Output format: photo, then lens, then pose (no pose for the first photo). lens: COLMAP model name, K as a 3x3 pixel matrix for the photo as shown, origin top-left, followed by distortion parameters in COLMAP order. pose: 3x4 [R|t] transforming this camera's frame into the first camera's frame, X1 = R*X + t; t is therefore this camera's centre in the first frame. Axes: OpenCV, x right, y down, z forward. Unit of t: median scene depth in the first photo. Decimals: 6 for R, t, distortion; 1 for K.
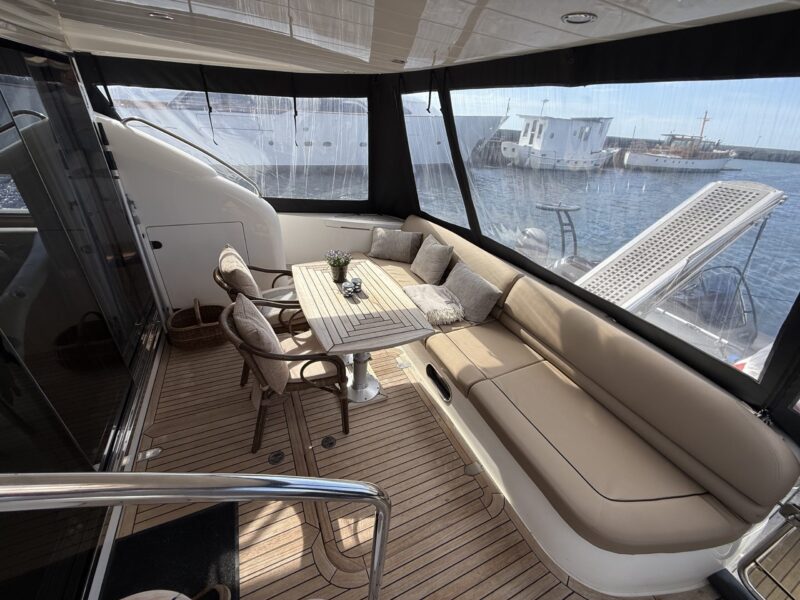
lens RADIAL K [[319.0, 0, 399.2], [0, 319.0, 299.6], [0, 0, 1]] dist [-0.002138, -0.000252]
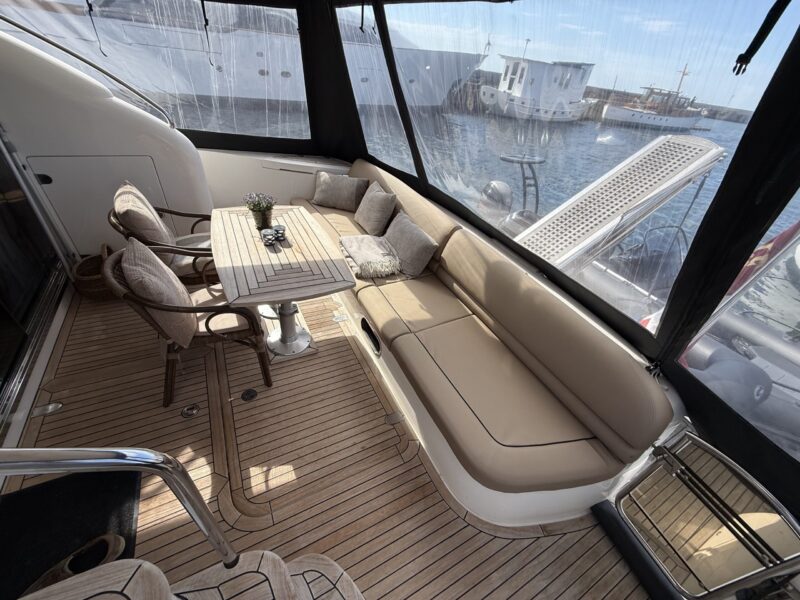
lens RADIAL K [[319.0, 0, 397.9], [0, 319.0, 299.8], [0, 0, 1]] dist [-0.002138, -0.000252]
pose [[0.996958, 0.011412, 0.077104, 0.135872], [-0.022375, 0.989490, 0.142857, 0.006841], [-0.074664, -0.144148, 0.986735, 0.035829]]
